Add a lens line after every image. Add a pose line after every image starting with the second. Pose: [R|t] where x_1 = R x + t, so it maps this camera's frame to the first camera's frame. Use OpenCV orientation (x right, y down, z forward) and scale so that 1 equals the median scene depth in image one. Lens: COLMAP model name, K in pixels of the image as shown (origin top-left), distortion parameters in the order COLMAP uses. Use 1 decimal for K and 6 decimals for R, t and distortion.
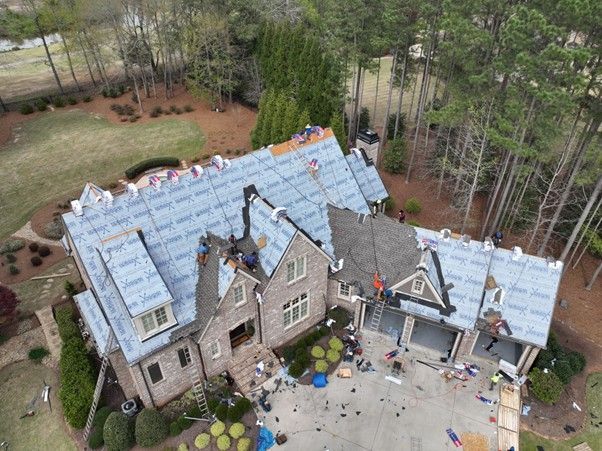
lens RADIAL K [[420.4, 0, 301.9], [0, 420.4, 225.5], [0, 0, 1]] dist [0.005418, 0.006945]
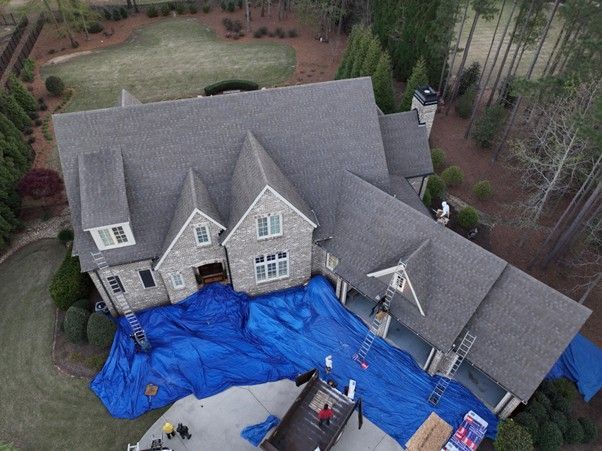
lens RADIAL K [[420.4, 0, 301.9], [0, 420.4, 223.6], [0, 0, 1]] dist [0.005418, 0.006945]
pose [[0.927731, 0.263337, -0.264515, 0.156288], [-0.224626, 0.959891, 0.167786, -0.037654], [0.298090, -0.096243, 0.949673, 0.074376]]
